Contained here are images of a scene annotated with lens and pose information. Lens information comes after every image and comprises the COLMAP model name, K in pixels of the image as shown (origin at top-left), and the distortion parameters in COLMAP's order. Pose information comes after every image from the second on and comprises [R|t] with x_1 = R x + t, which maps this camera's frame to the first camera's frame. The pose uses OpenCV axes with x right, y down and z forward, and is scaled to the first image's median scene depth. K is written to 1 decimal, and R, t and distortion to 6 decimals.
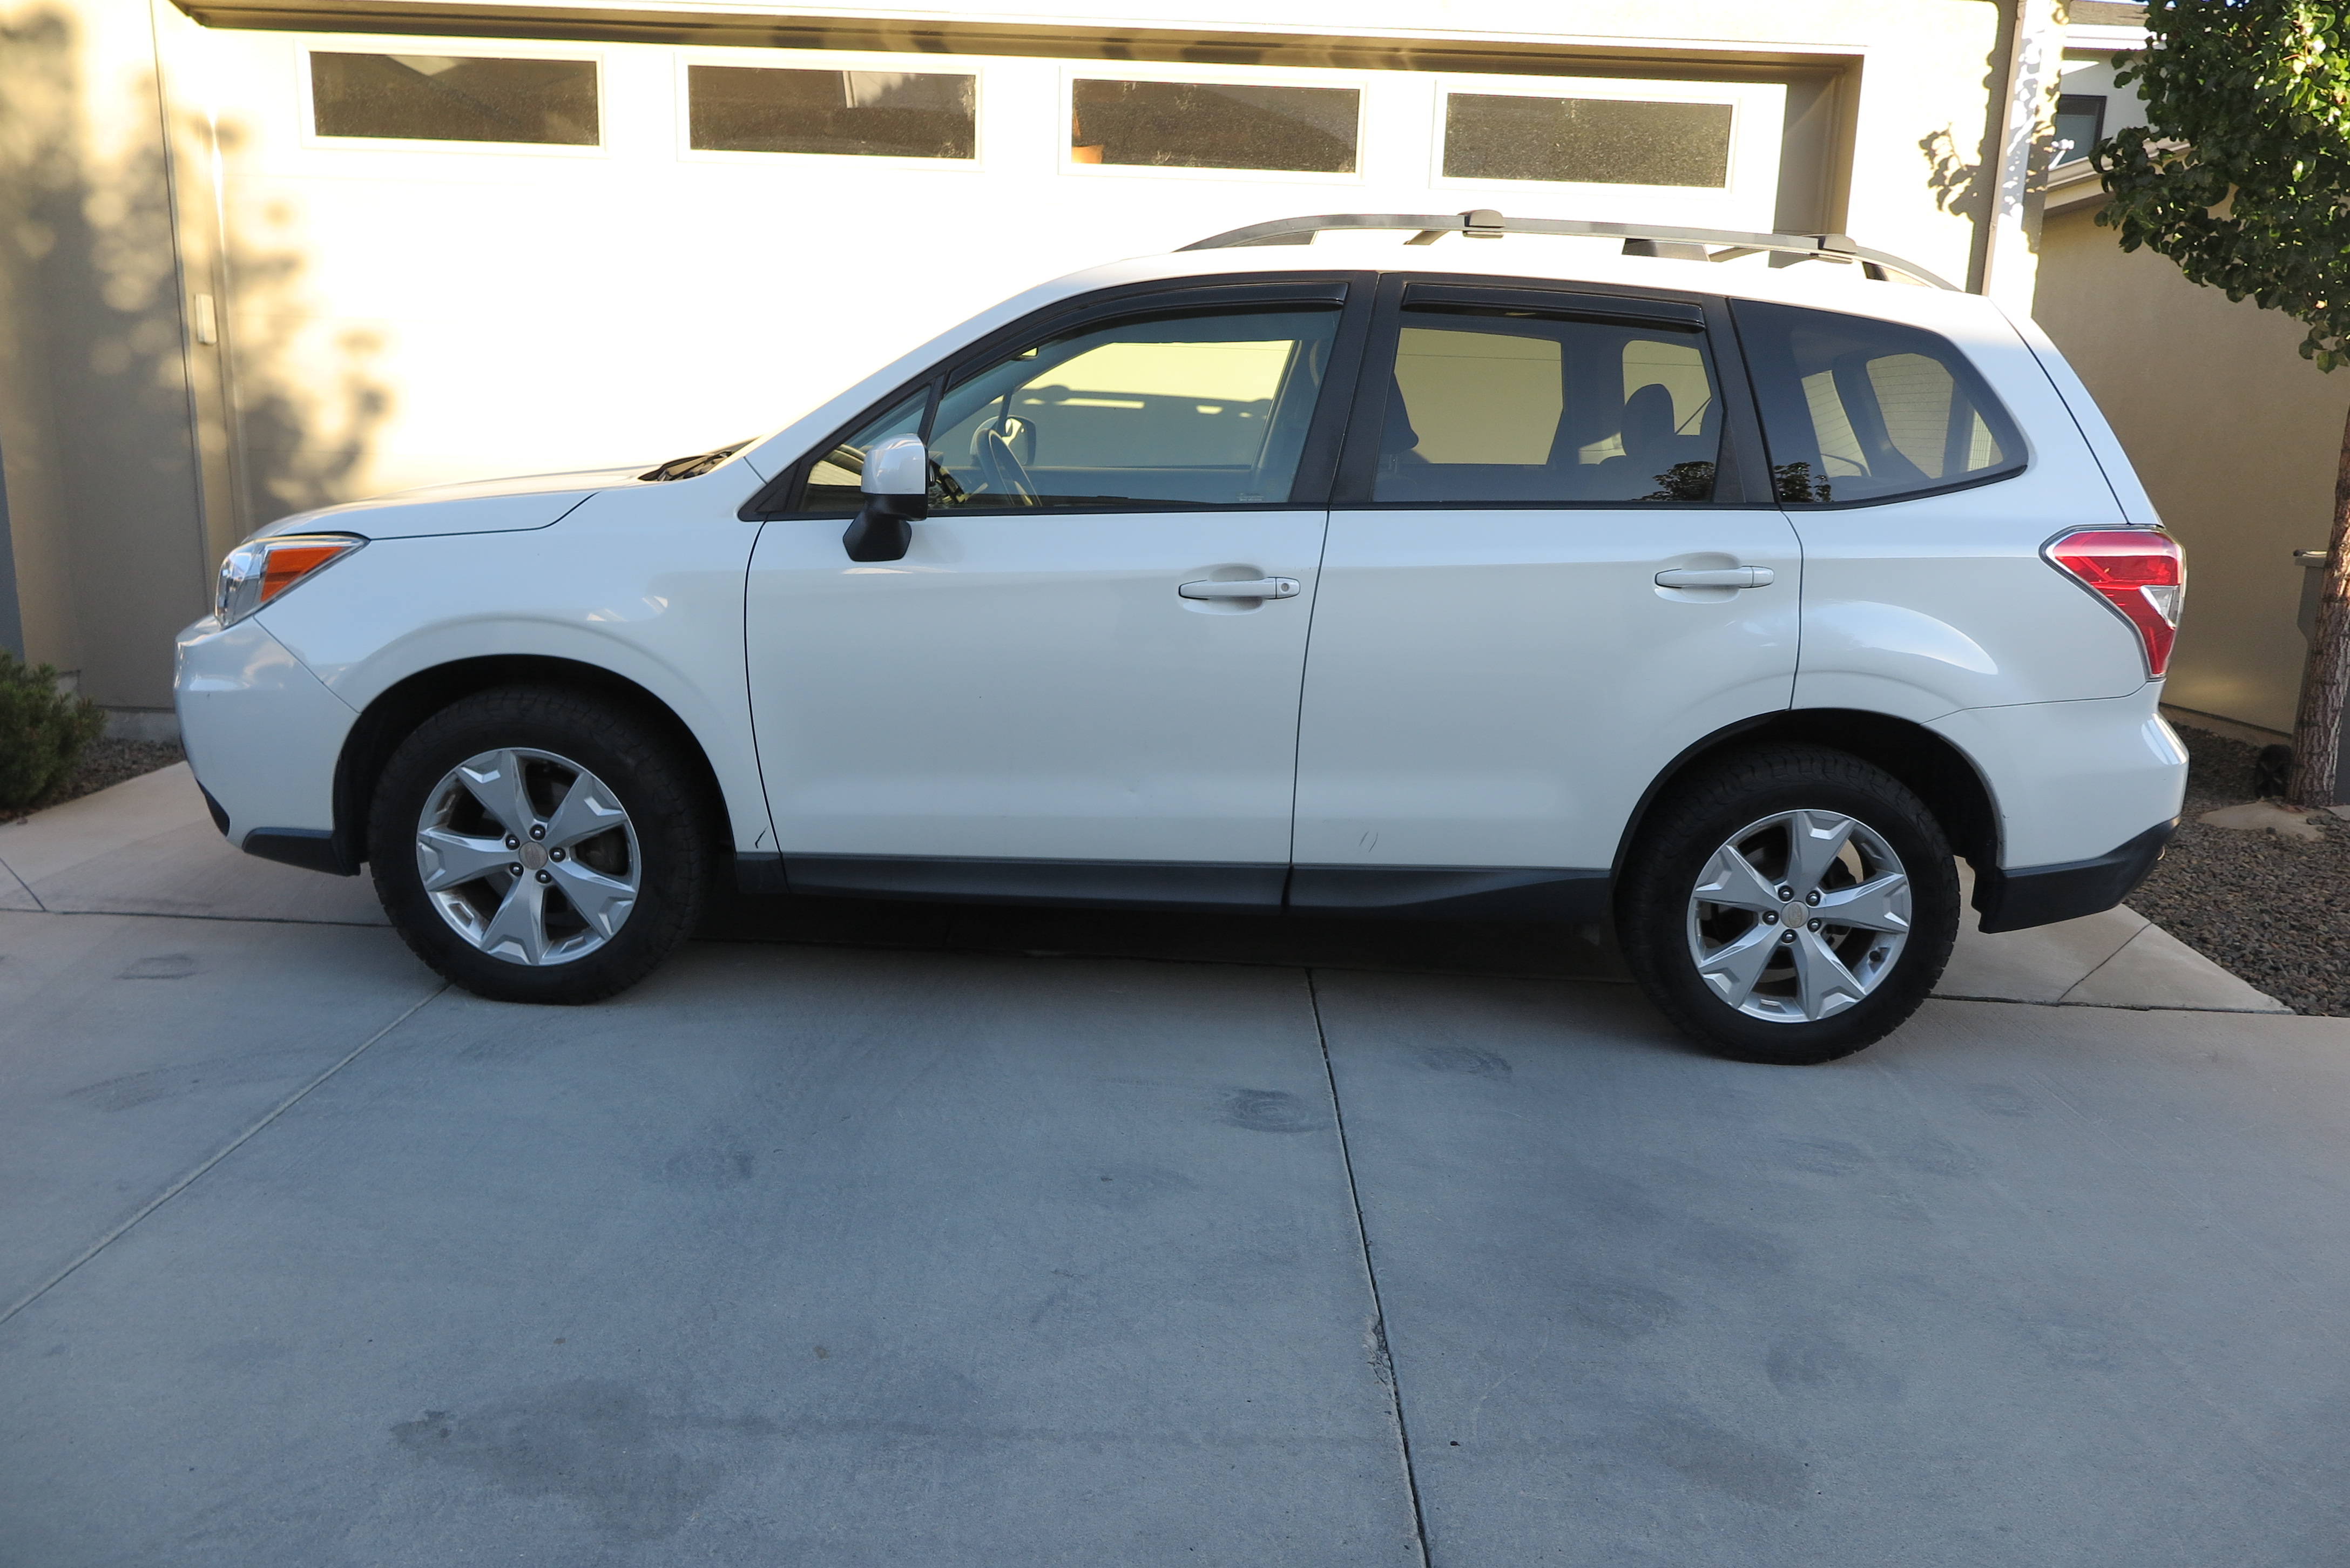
lens RADIAL K [[1643.5, 0, 1173.8], [0, 1643.5, 783.9], [0, 0, 1]] dist [-0.031707, 0.000532]
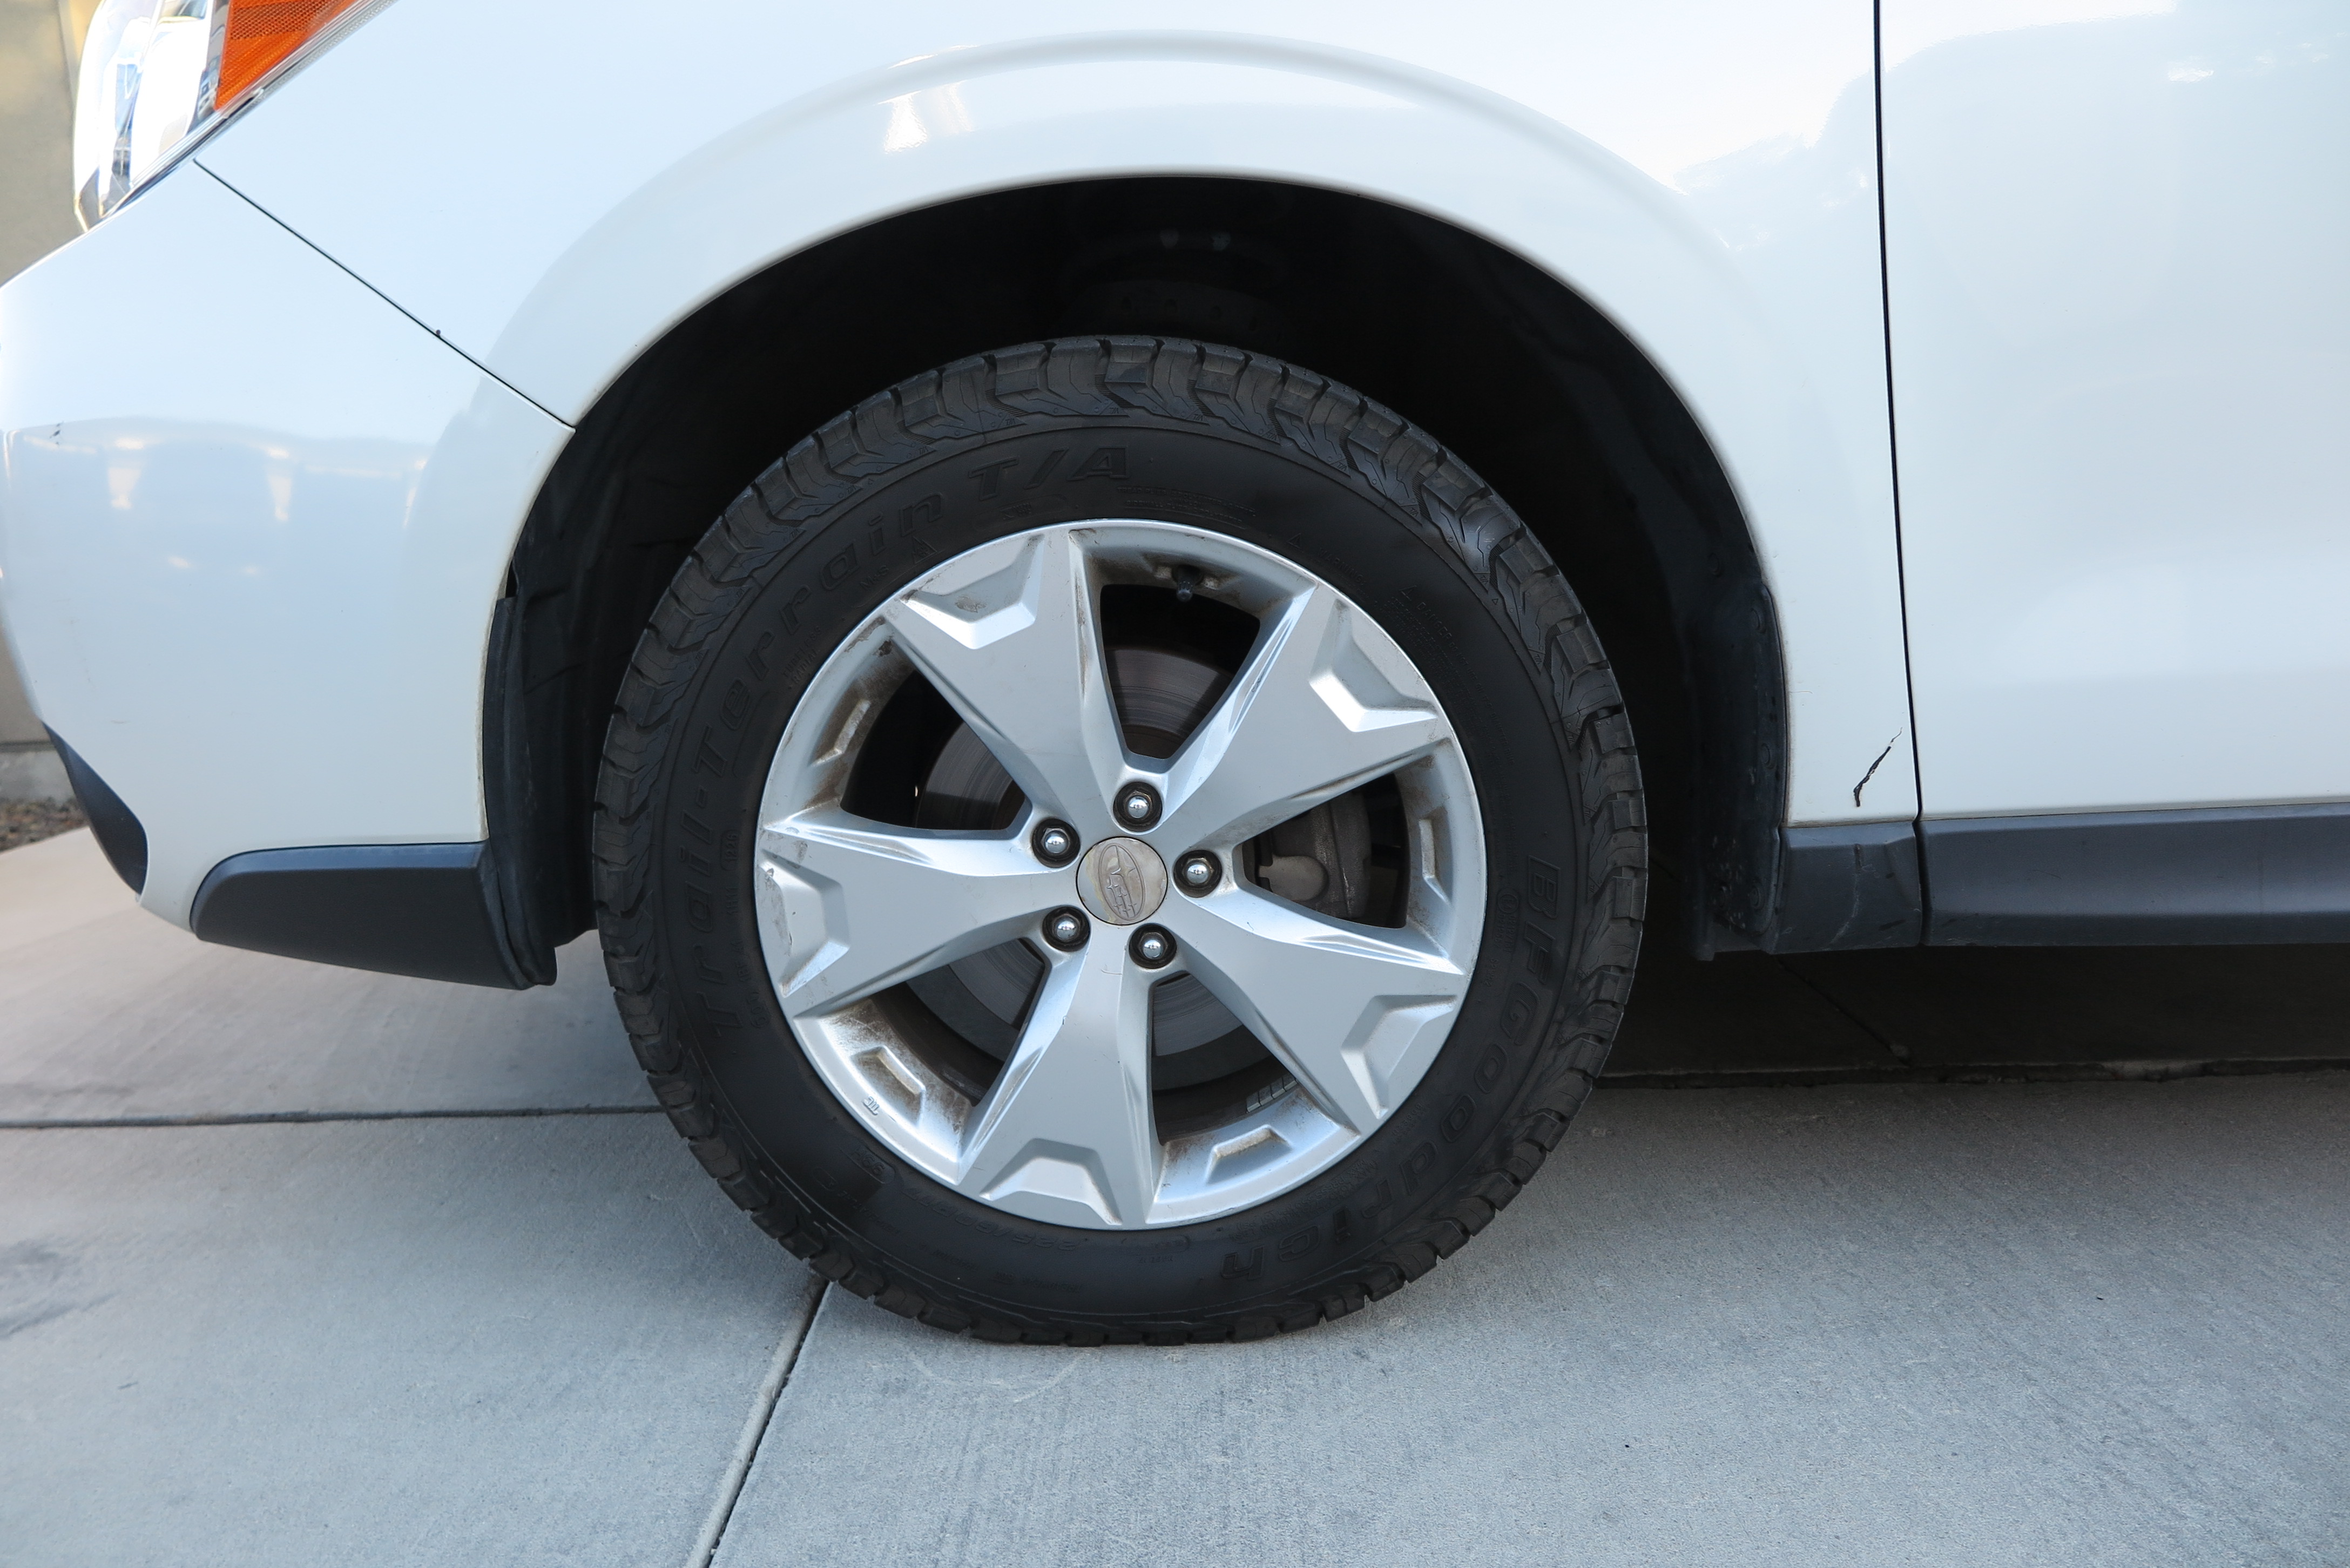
lens RADIAL K [[1643.5, 0, 1177.8], [0, 1643.5, 790.4], [0, 0, 1]] dist [-0.031707, 0.000532]
pose [[0.997850, -0.063729, 0.015276, -0.384709], [0.064415, 0.996685, -0.049700, 0.042776], [-0.012058, 0.050578, 0.998647, 0.681989]]
